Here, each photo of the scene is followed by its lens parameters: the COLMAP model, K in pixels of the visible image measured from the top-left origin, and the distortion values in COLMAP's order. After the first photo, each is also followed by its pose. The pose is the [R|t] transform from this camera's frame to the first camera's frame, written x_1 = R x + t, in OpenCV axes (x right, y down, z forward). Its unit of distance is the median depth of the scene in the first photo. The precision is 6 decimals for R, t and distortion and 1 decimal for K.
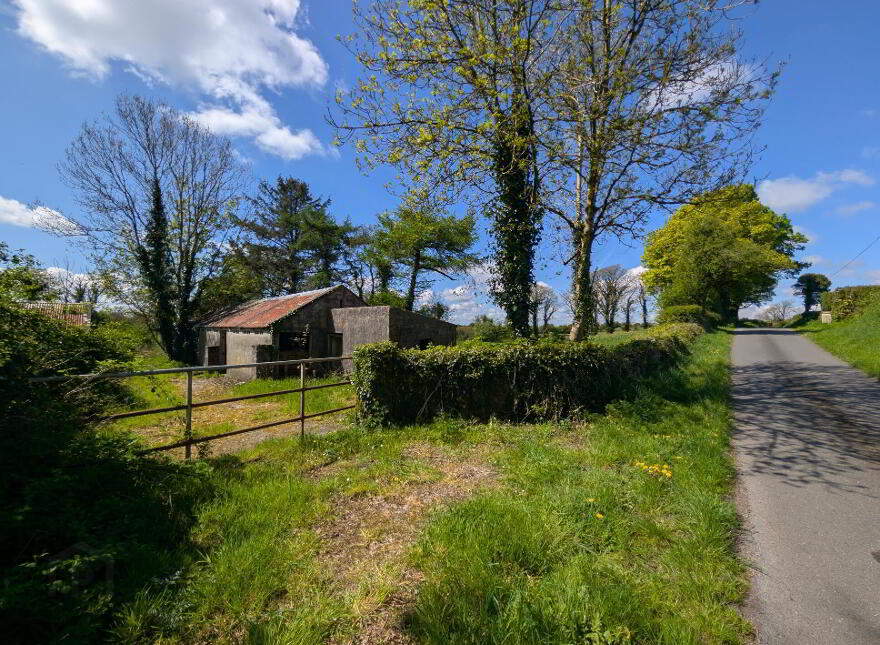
lens RADIAL K [[330.1, 0, 440.0], [0, 330.1, 322.5], [0, 0, 1]] dist [0.000148, -0.000483]
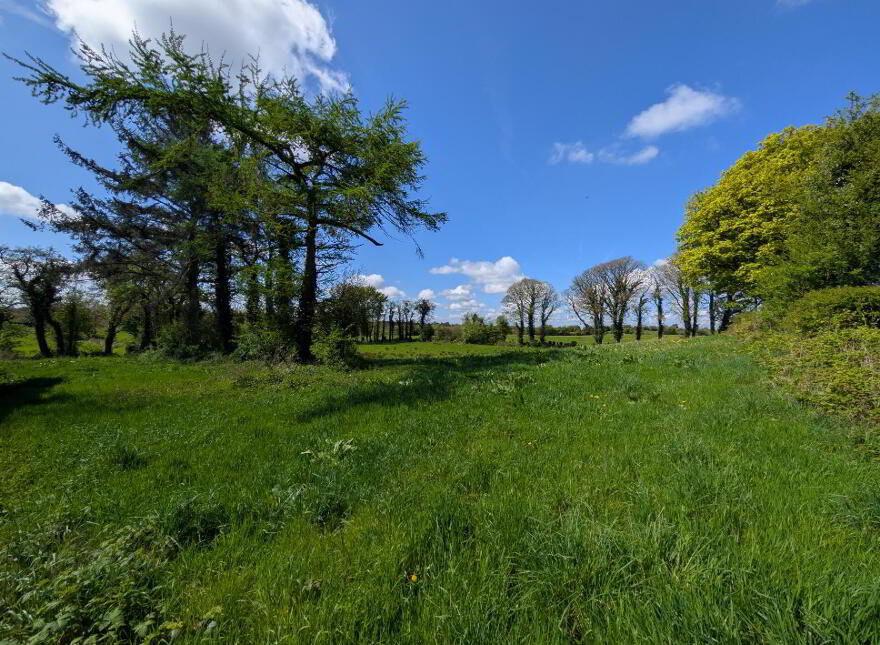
lens RADIAL K [[330.1, 0, 440.0], [0, 330.1, 322.5], [0, 0, 1]] dist [0.000148, -0.000483]
pose [[0.999821, 0.018692, 0.002943, 0.132016], [-0.018700, 0.999821, 0.002760, 0.001960], [-0.002891, -0.002815, 0.999992, 0.380303]]
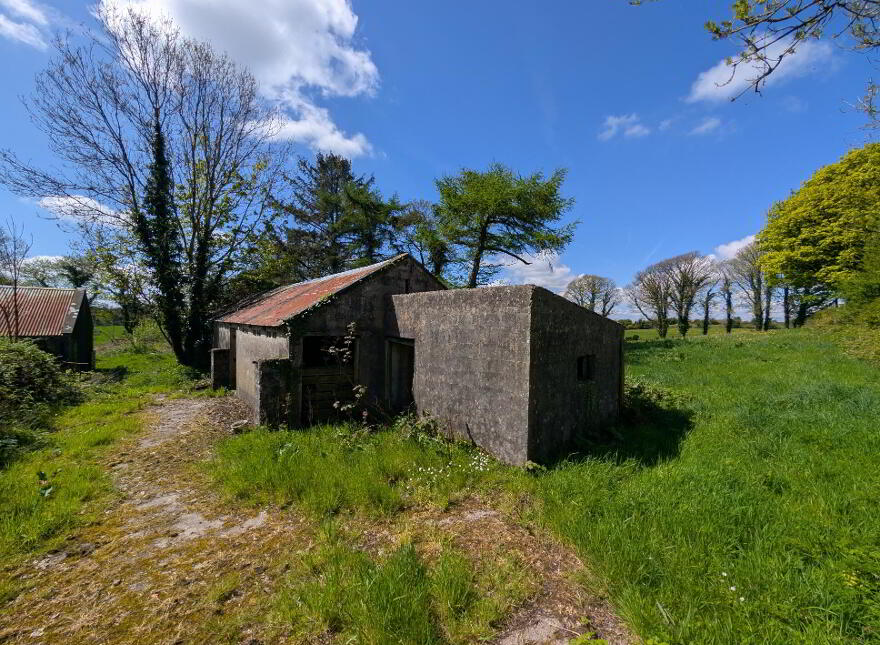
lens RADIAL K [[330.1, 0, 440.0], [0, 330.1, 322.5], [0, 0, 1]] dist [0.000148, -0.000483]
pose [[0.993928, 0.012418, -0.109330, -0.070838], [-0.010272, 0.999744, 0.020164, -0.002175], [0.109552, -0.018918, 0.993801, 0.169571]]
